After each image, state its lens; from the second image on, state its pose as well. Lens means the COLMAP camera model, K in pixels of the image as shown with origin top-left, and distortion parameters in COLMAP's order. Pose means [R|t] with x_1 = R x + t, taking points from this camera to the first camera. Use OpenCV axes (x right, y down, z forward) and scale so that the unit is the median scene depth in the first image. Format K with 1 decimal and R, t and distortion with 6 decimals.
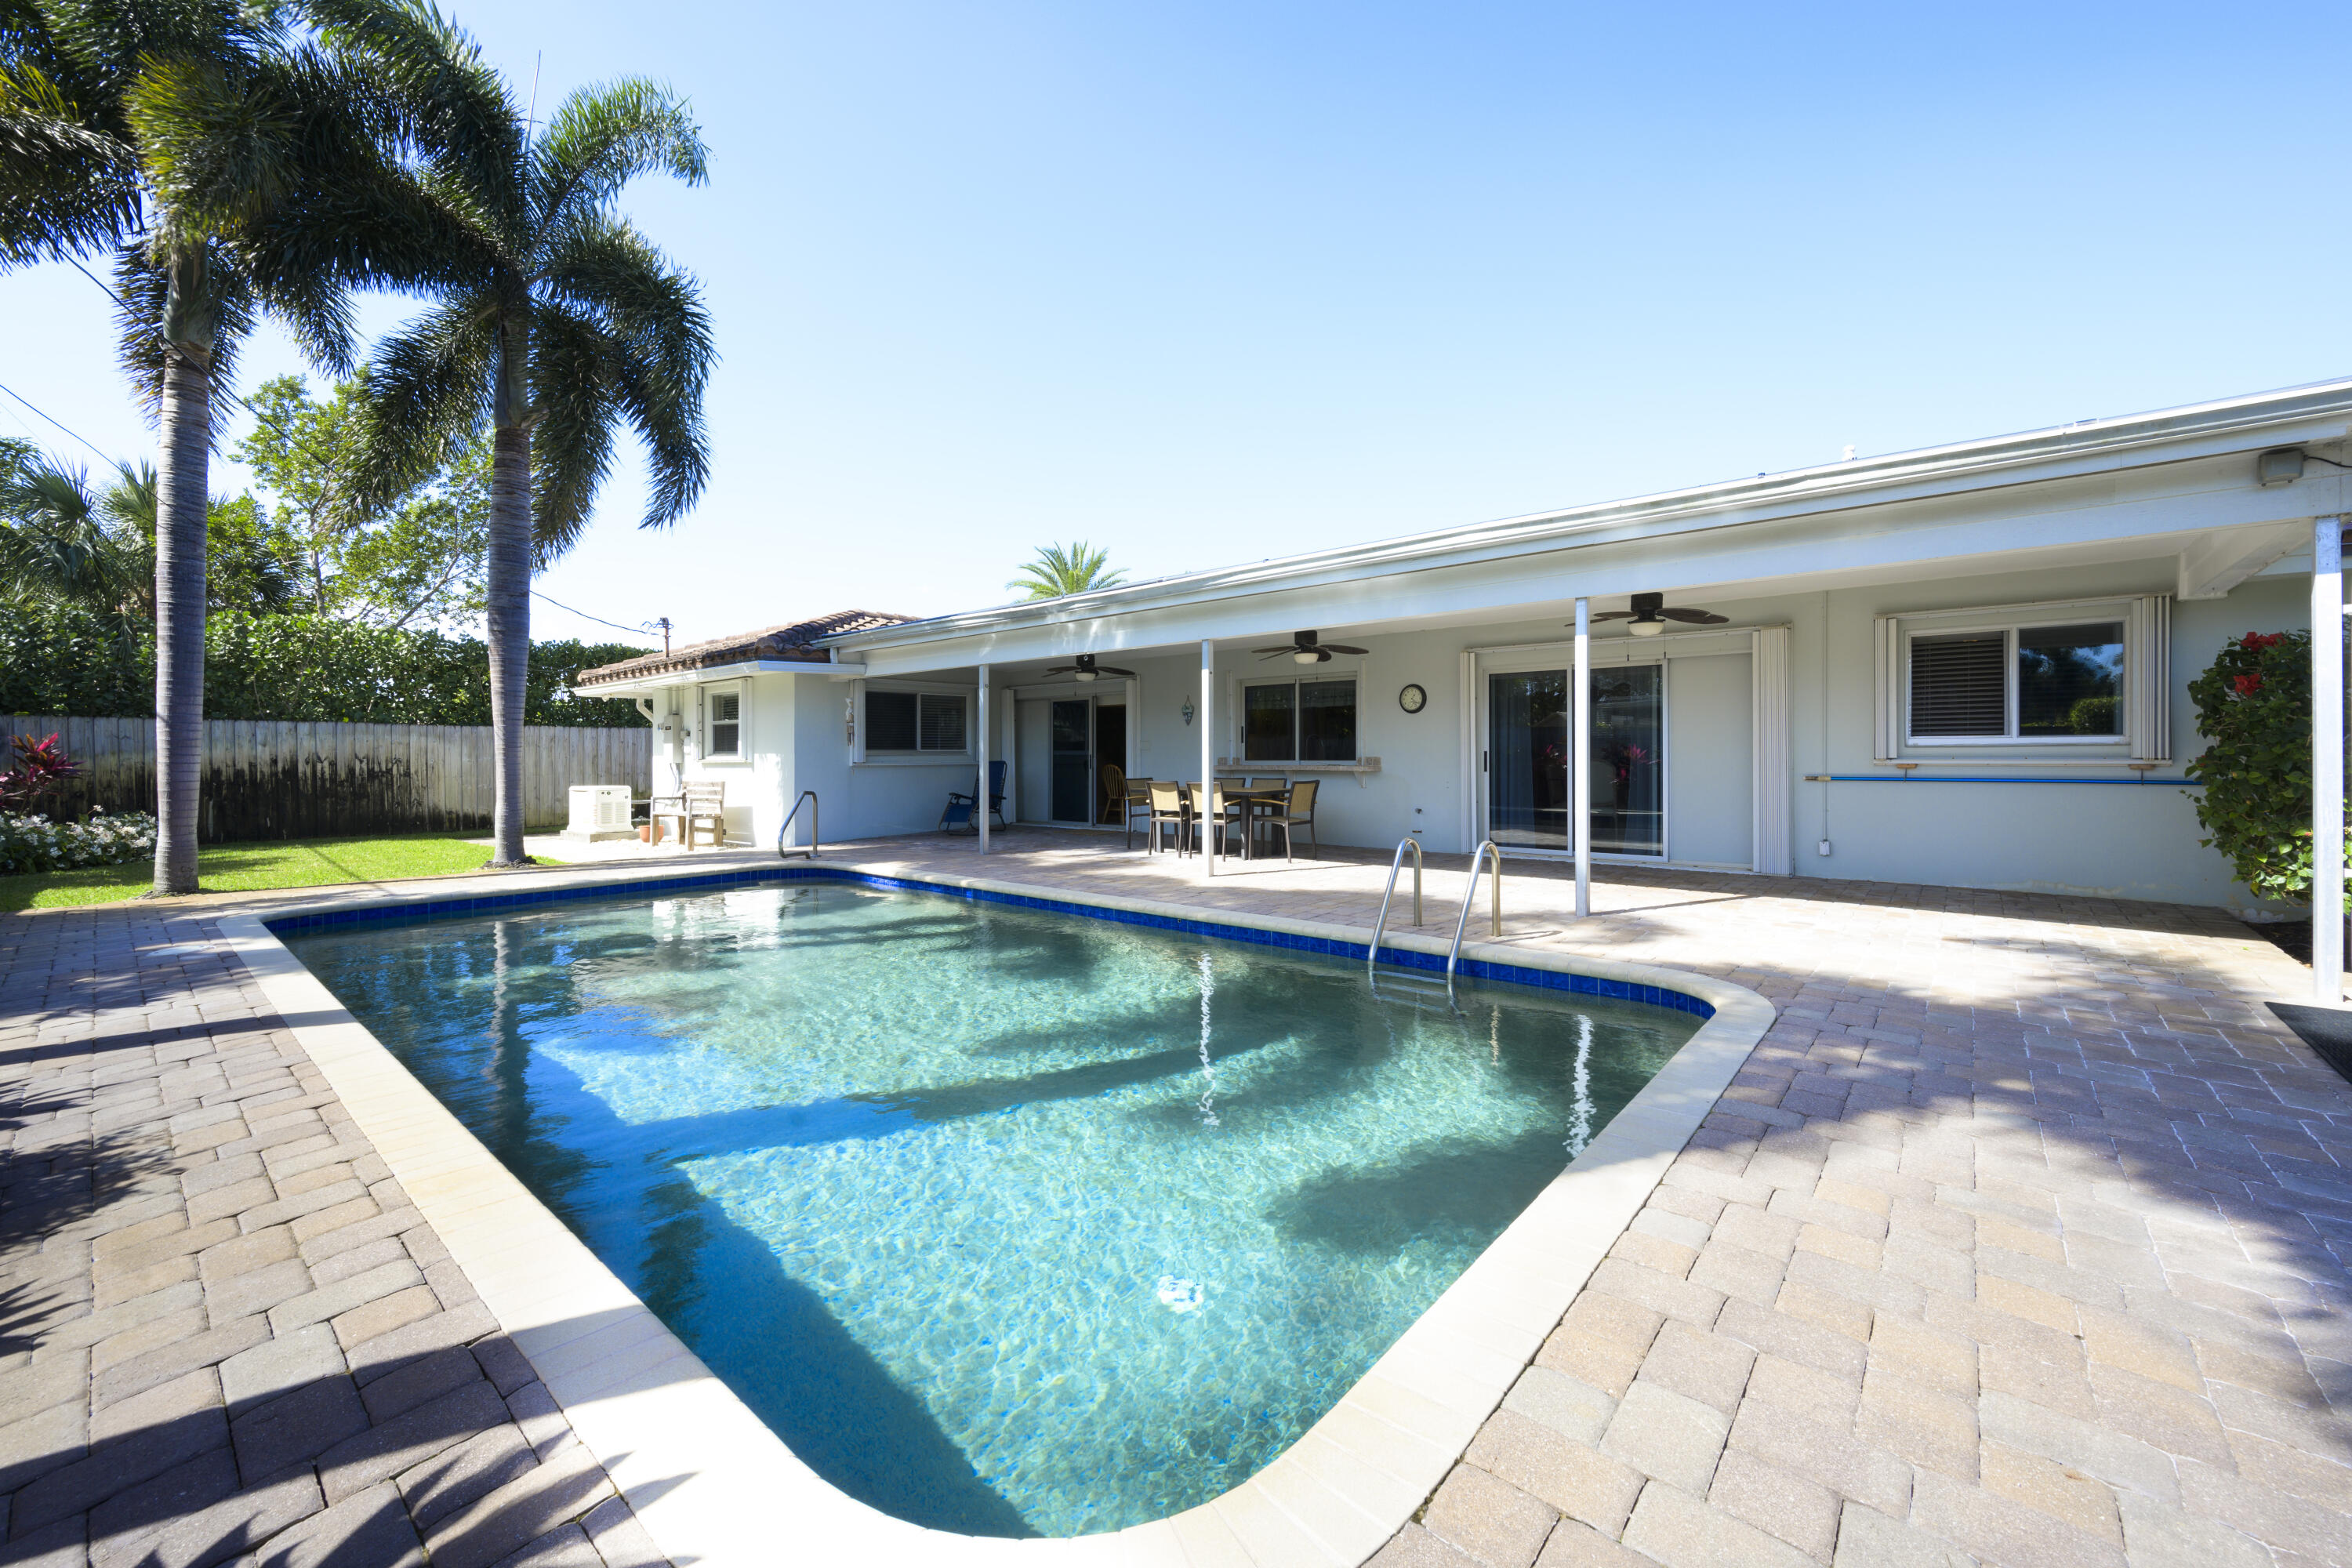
lens RADIAL K [[941.9, 0, 1165.1], [0, 941.9, 760.4], [0, 0, 1]] dist [0.002038, 0.000074]
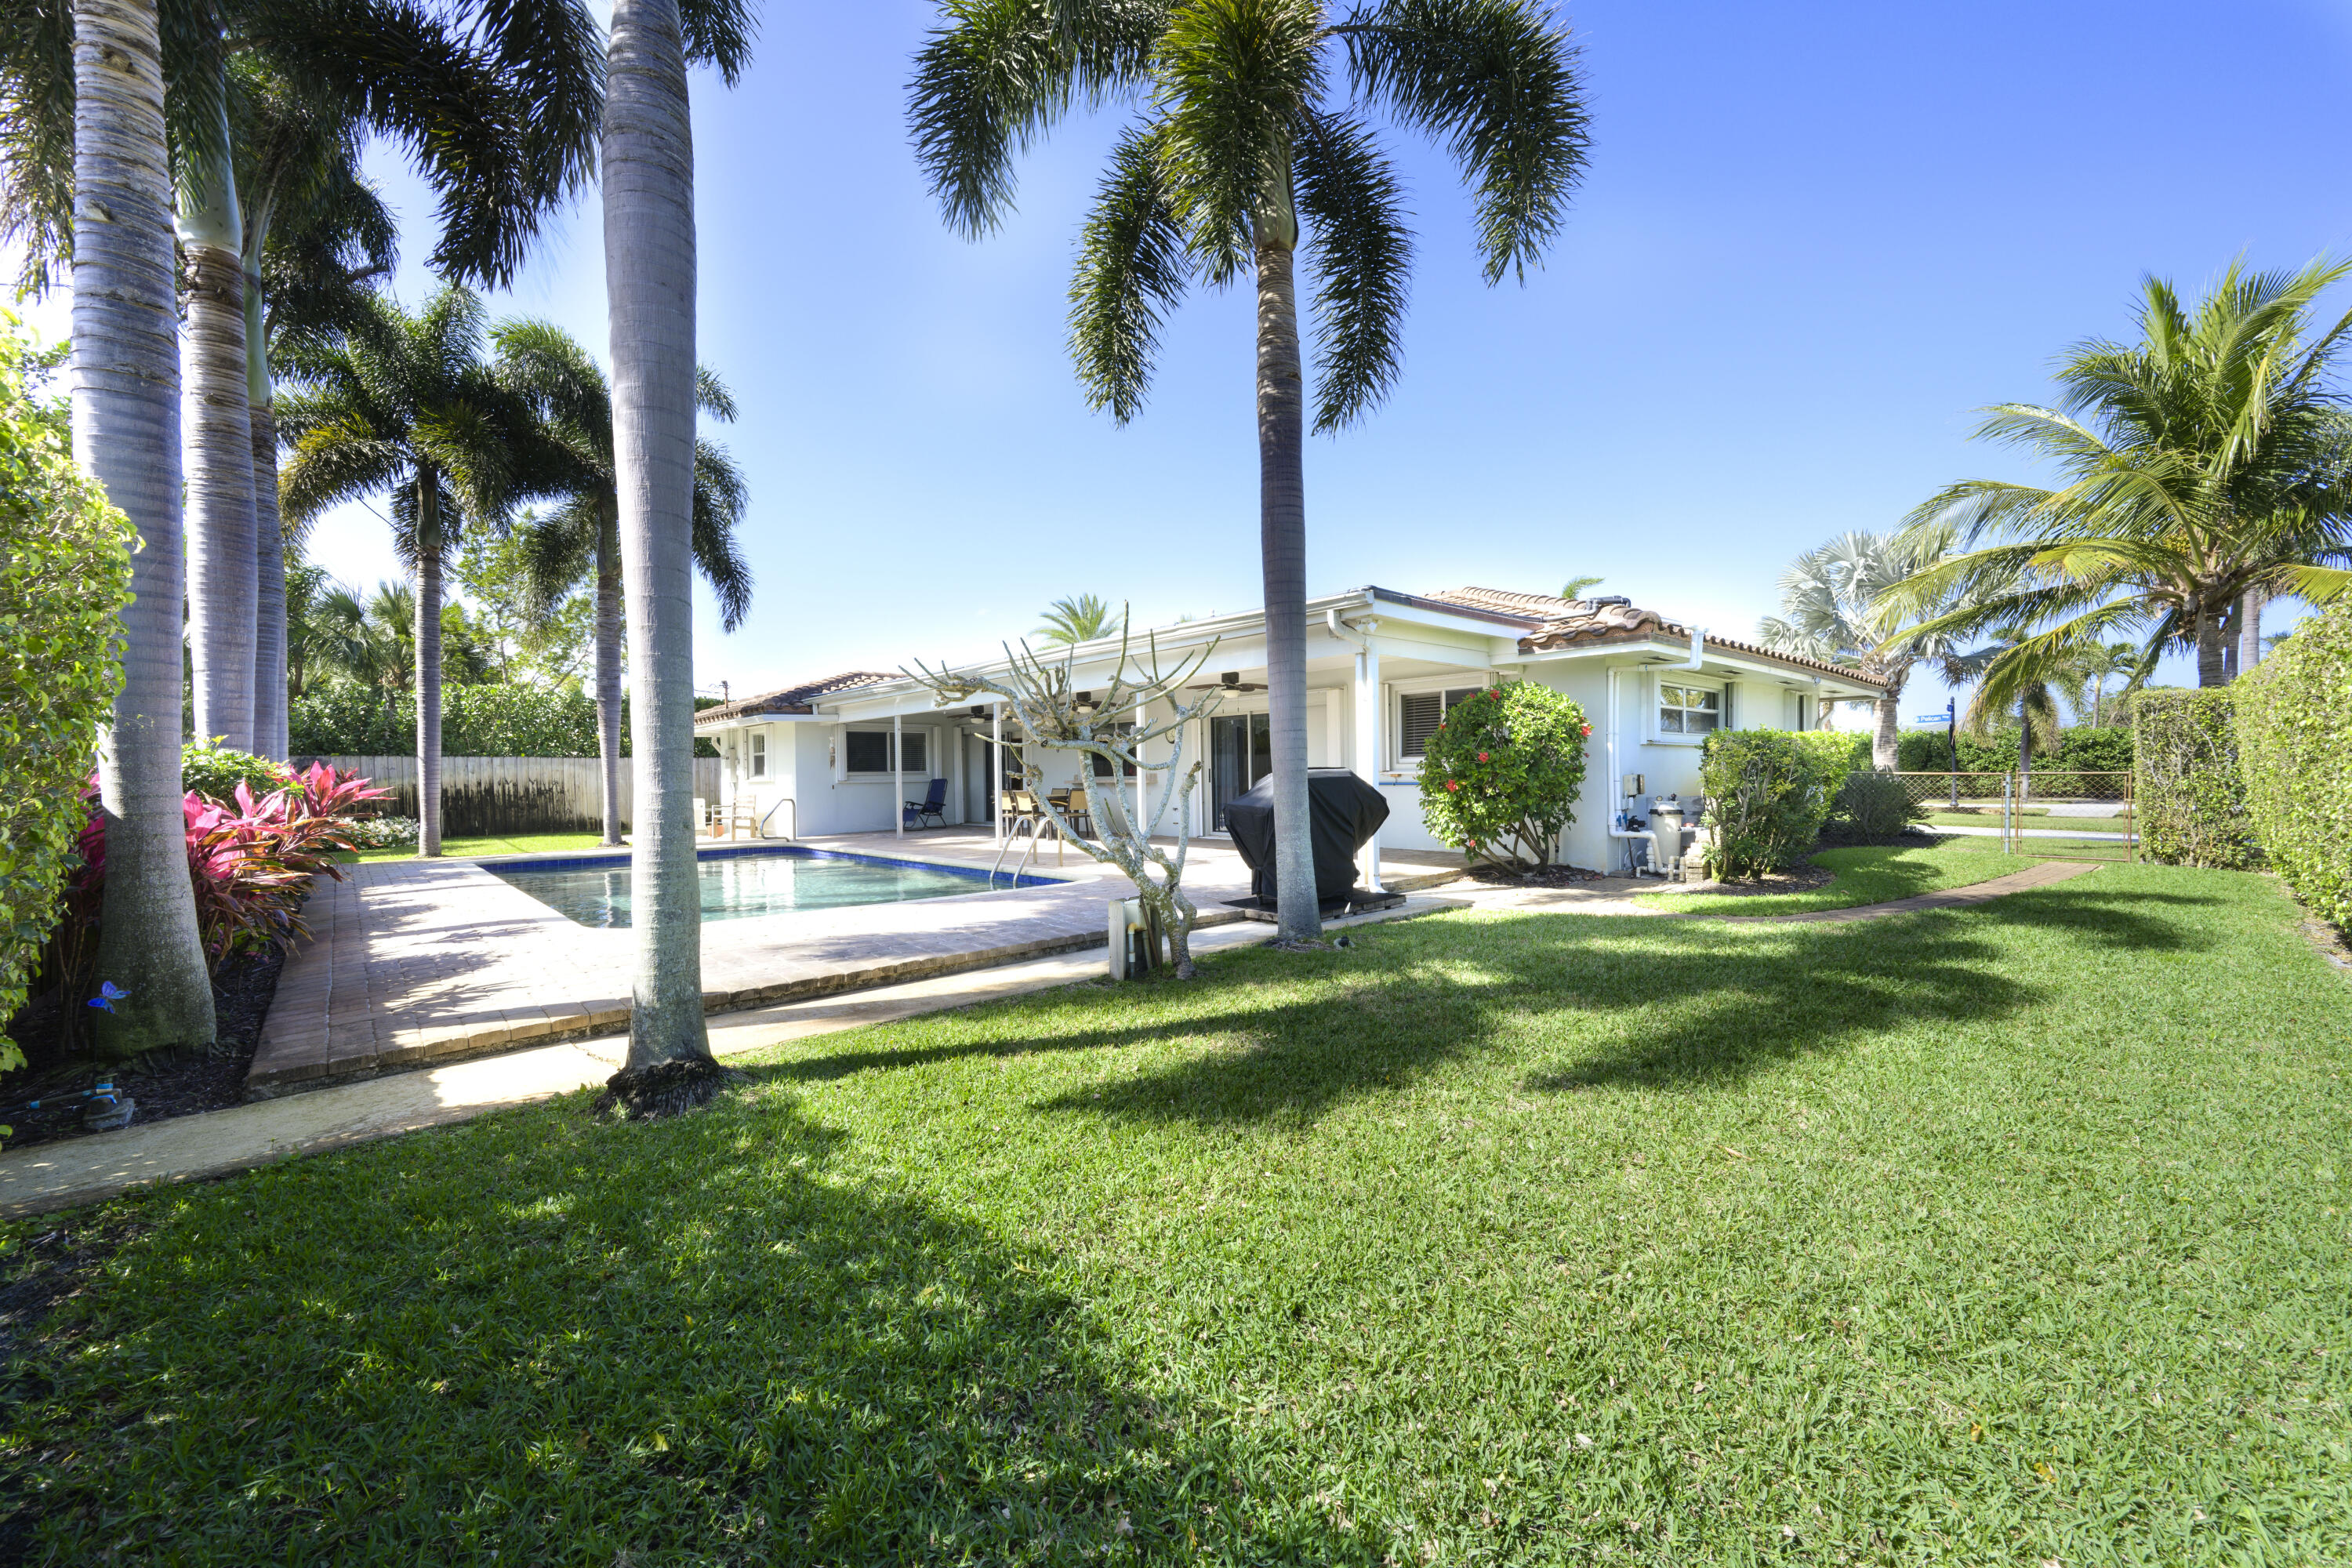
lens RADIAL K [[941.9, 0, 1184.6], [0, 941.9, 797.6], [0, 0, 1]] dist [0.002038, 0.000074]
pose [[0.993578, -0.007367, -0.112910, 0.347475], [0.009592, 0.999770, 0.019173, 0.005577], [0.112743, -0.020133, 0.993420, -0.372362]]
